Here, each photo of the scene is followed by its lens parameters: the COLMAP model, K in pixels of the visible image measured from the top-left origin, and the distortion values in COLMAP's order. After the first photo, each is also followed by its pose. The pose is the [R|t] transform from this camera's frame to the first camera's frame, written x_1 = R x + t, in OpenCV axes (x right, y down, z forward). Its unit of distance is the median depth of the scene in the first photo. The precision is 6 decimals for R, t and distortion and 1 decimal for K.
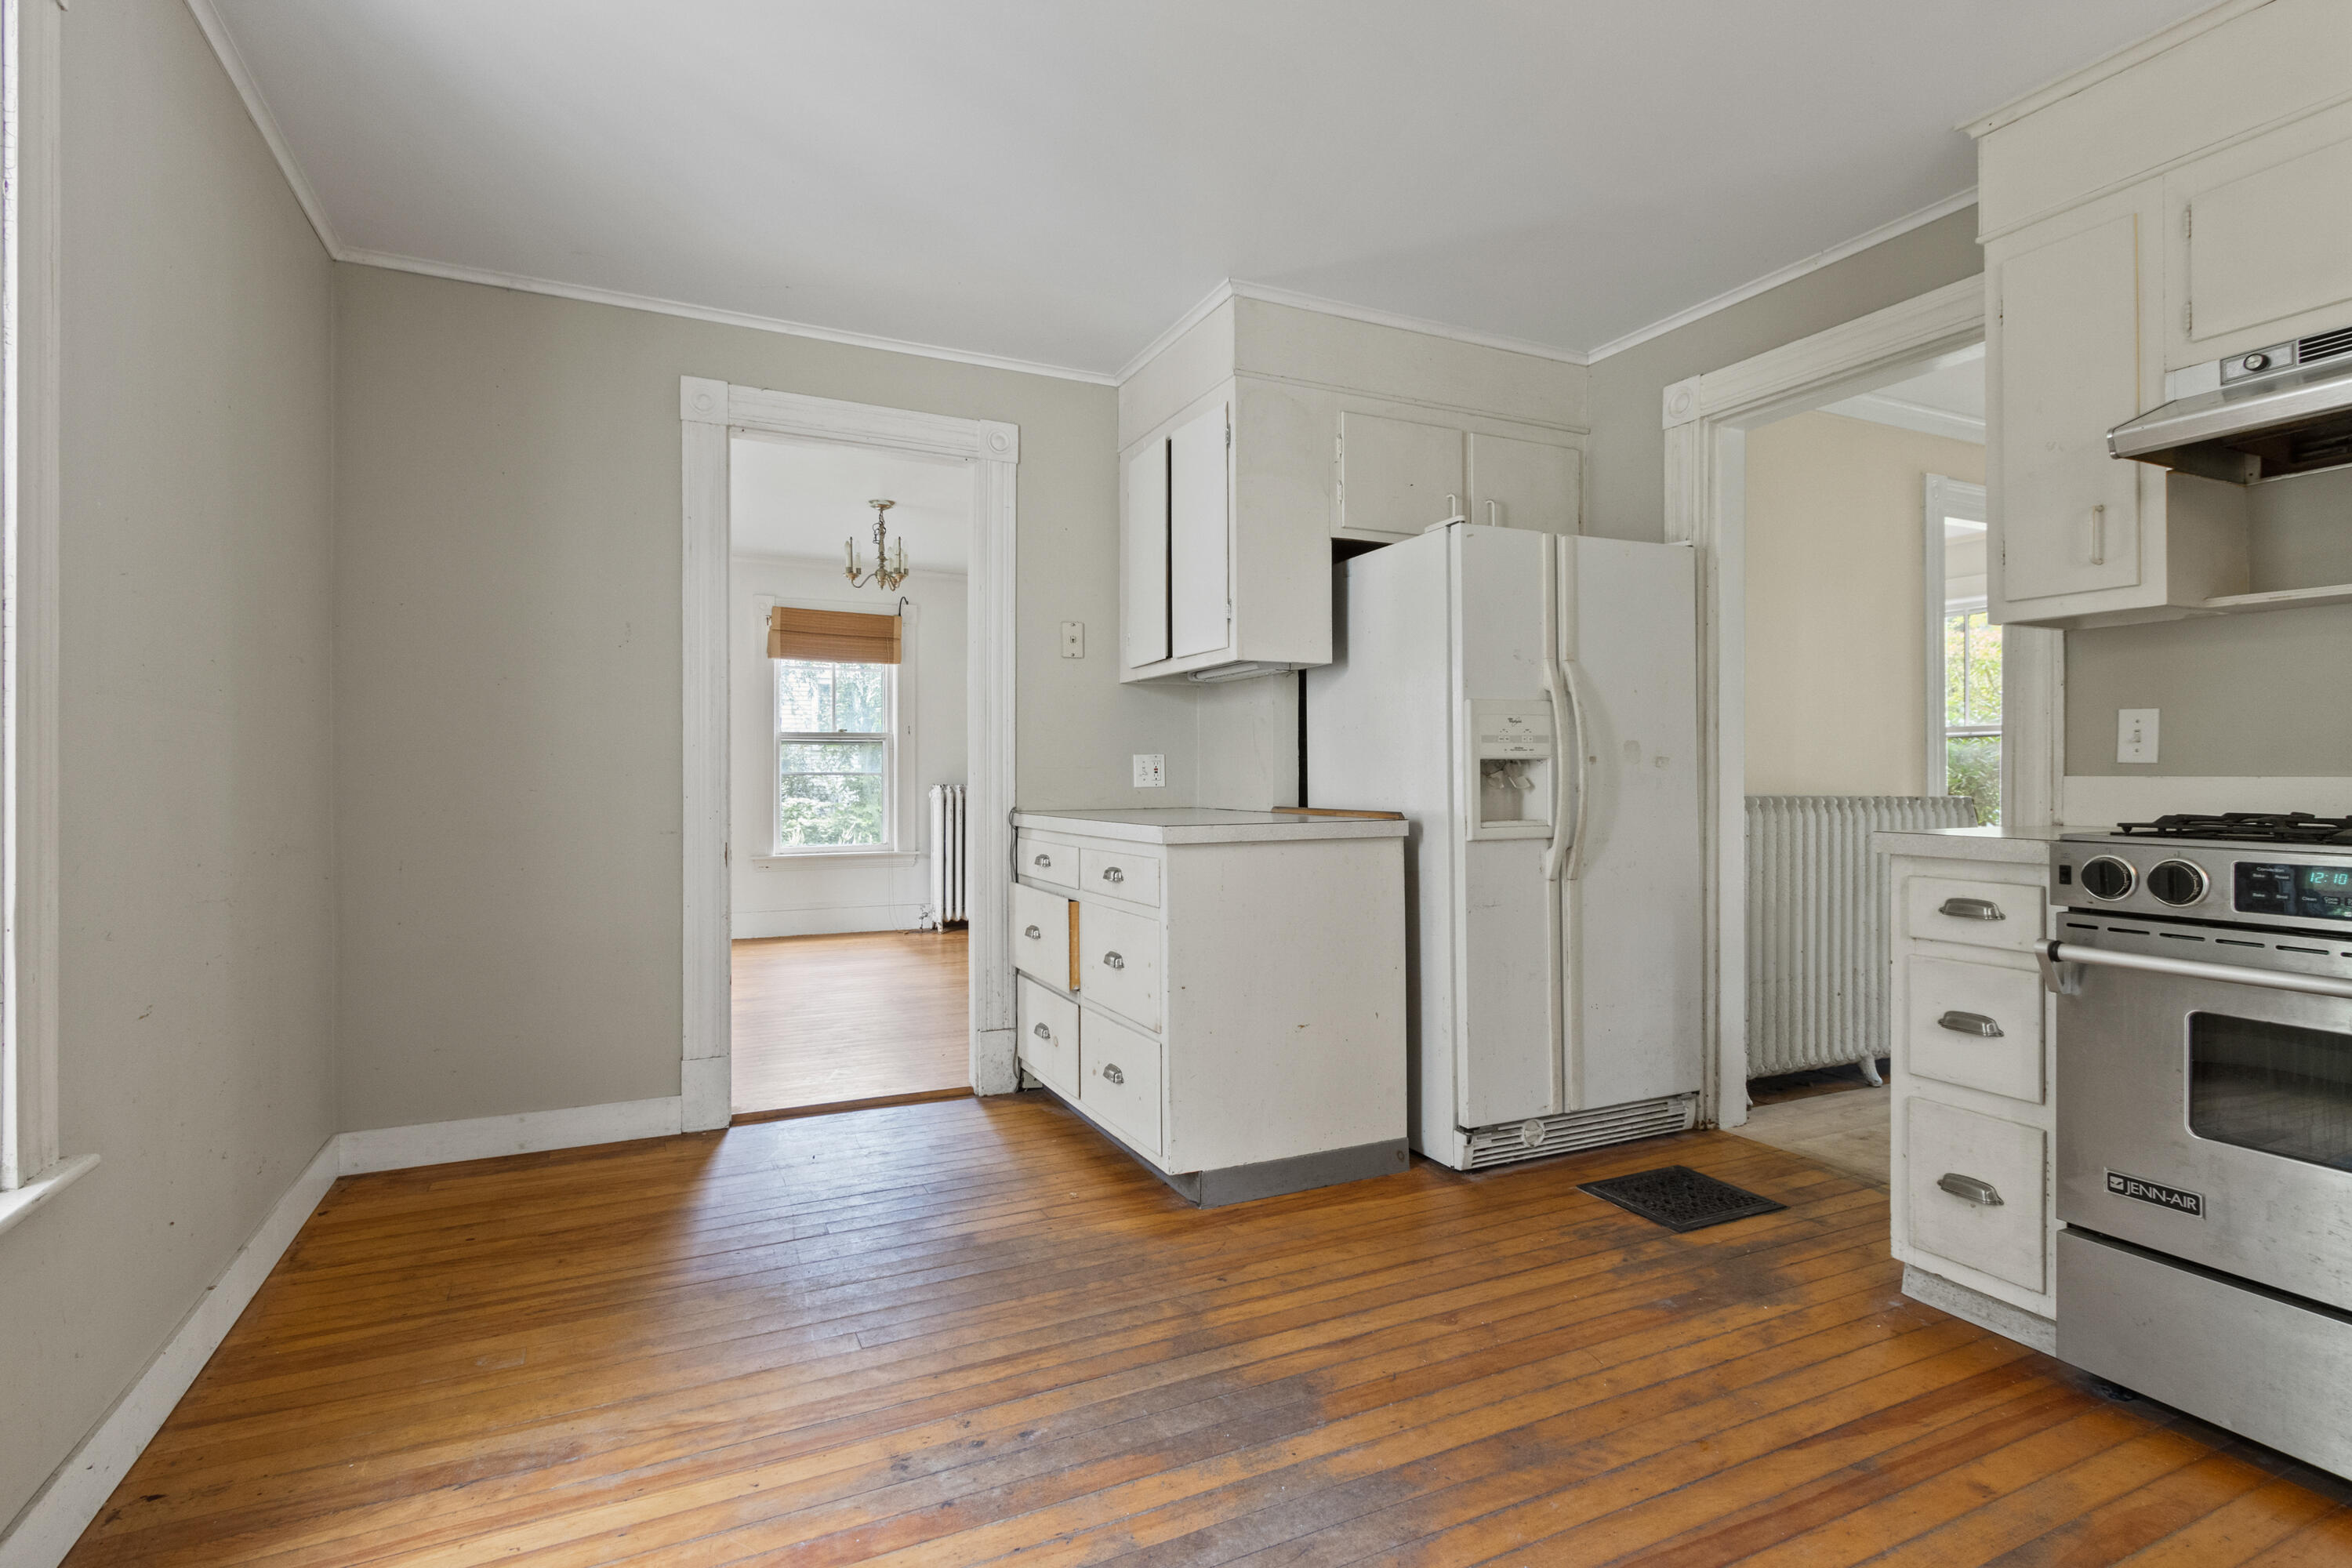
lens RADIAL K [[1123.3, 0, 1154.4], [0, 1123.3, 774.6], [0, 0, 1]] dist [-0.000098, -0.000499]
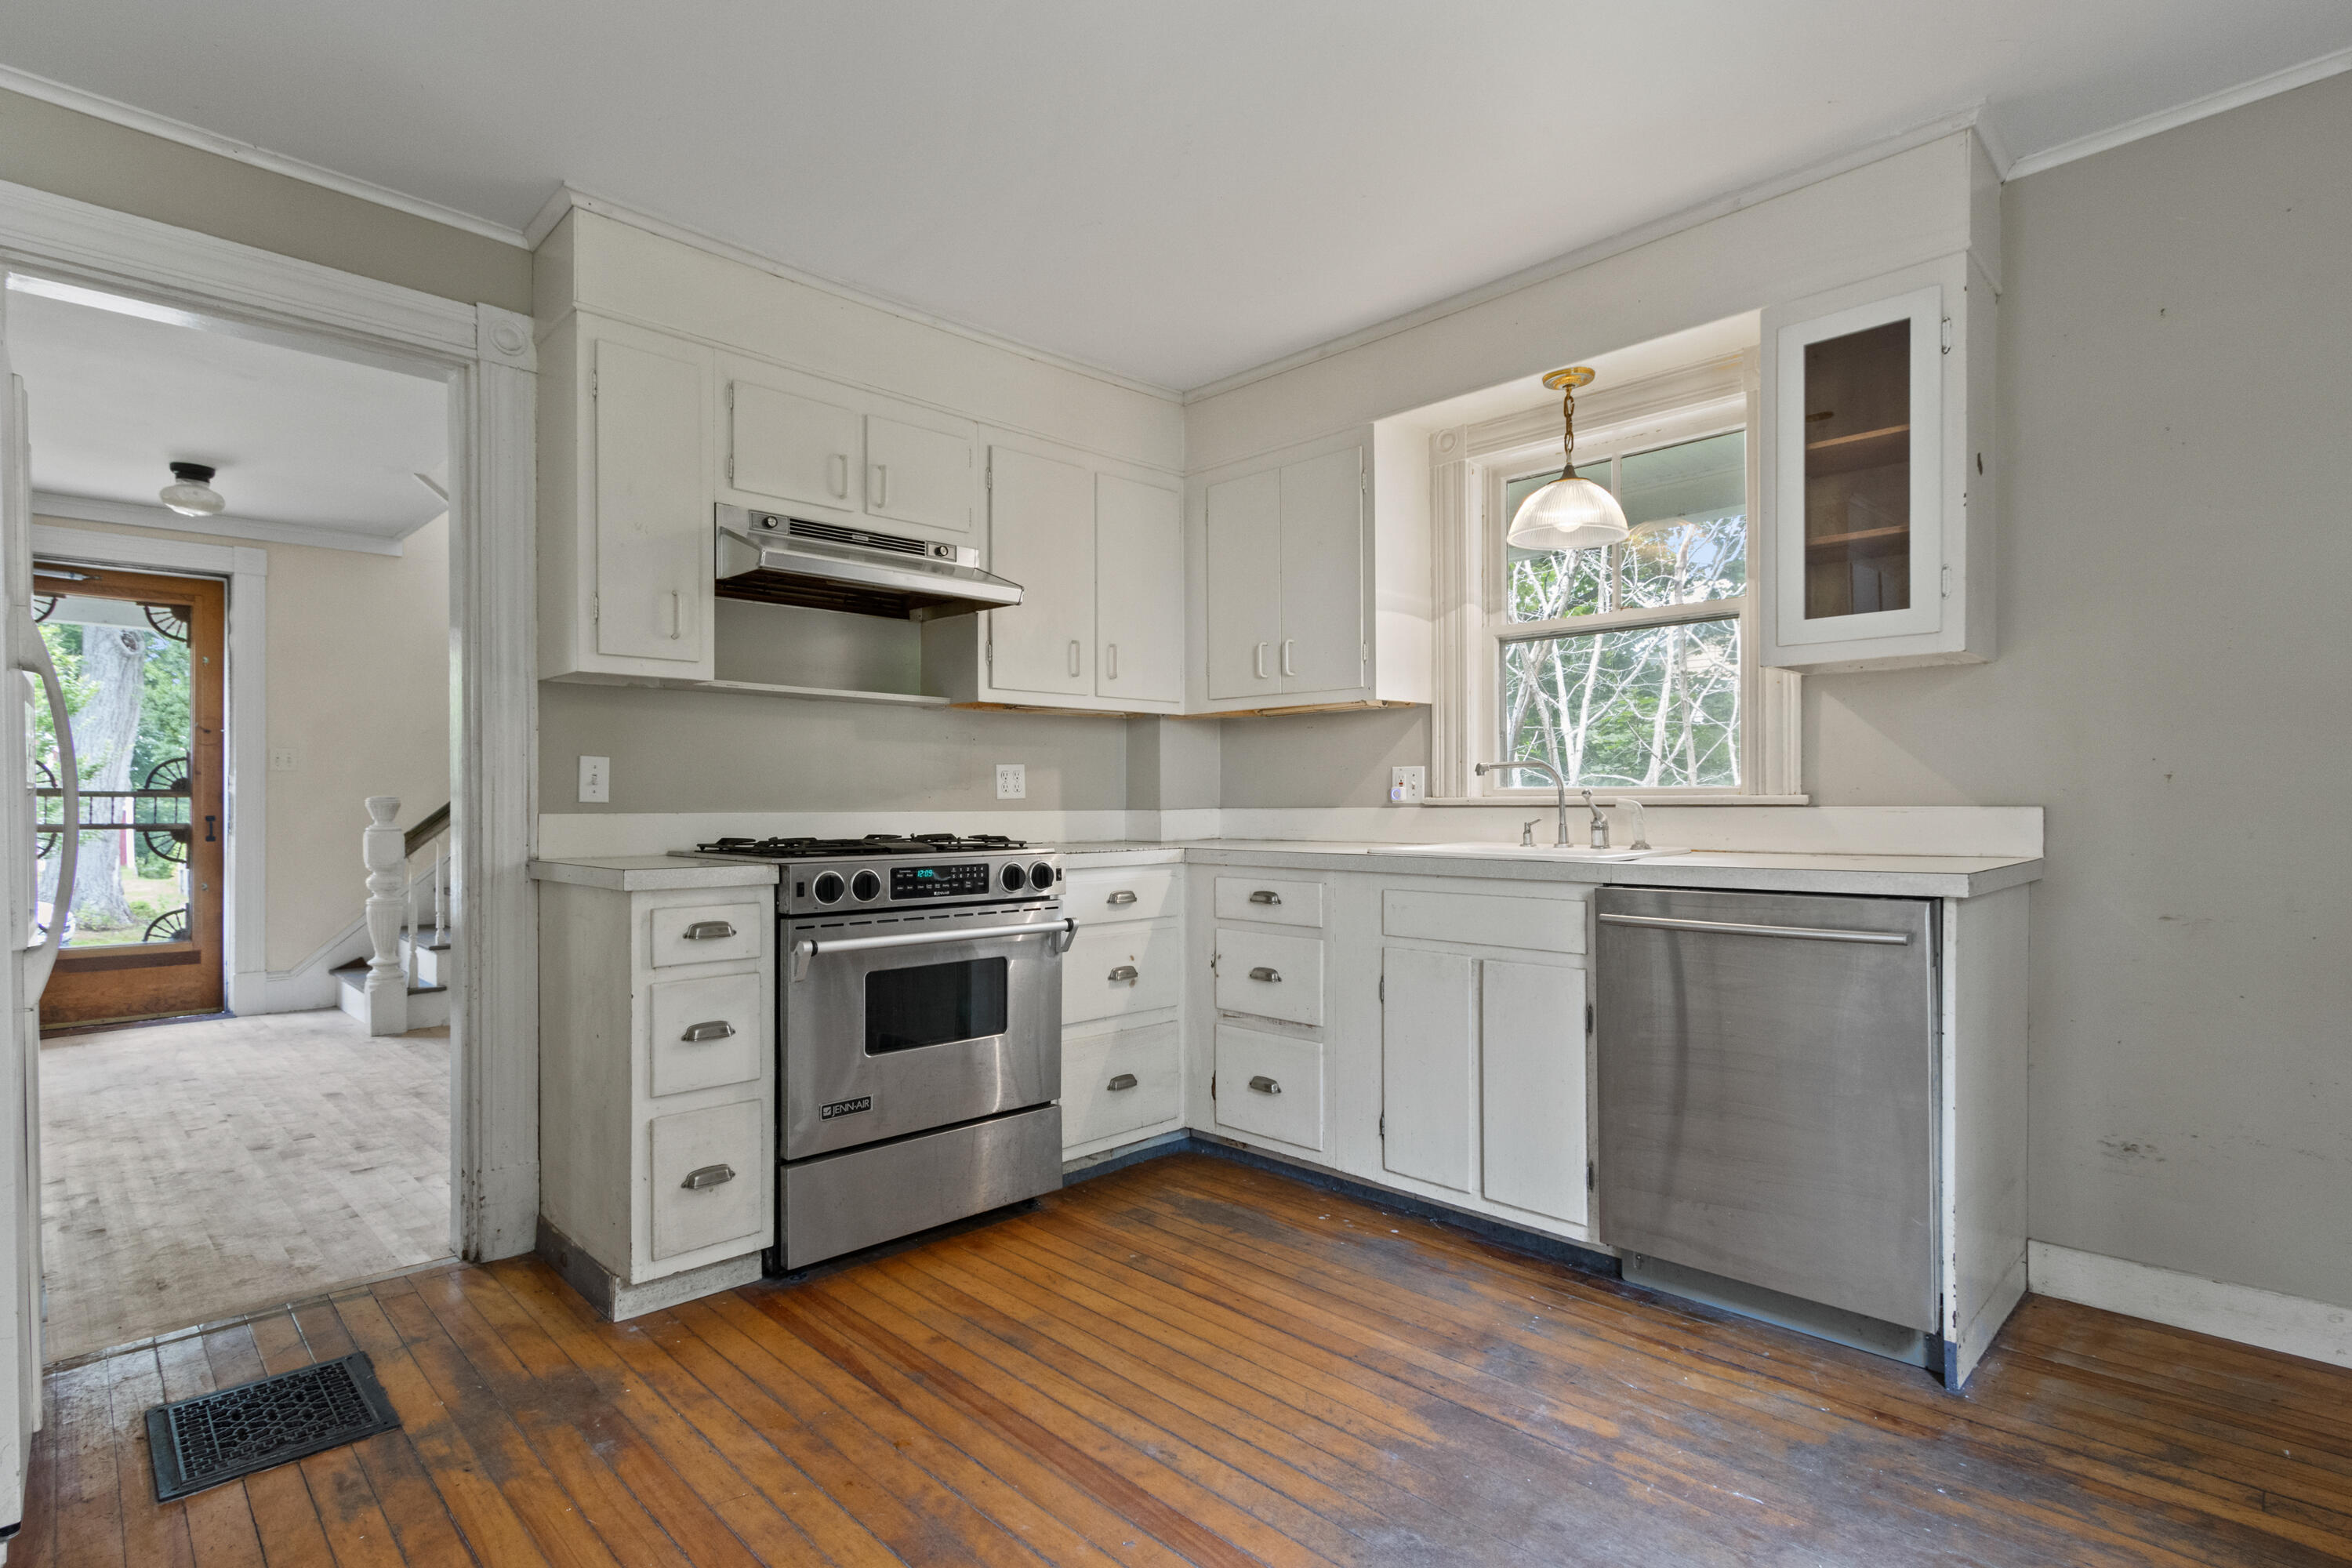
lens RADIAL K [[1138.7, 0, 1166.4], [0, 1138.7, 802.5], [0, 0, 1]] dist [-0.001968, -0.000418]
pose [[-0.333295, 0.003637, 0.942816, -0.442944], [0.003312, 0.999991, -0.002687, -0.004604], [-0.942817, 0.002227, -0.333304, 0.812624]]
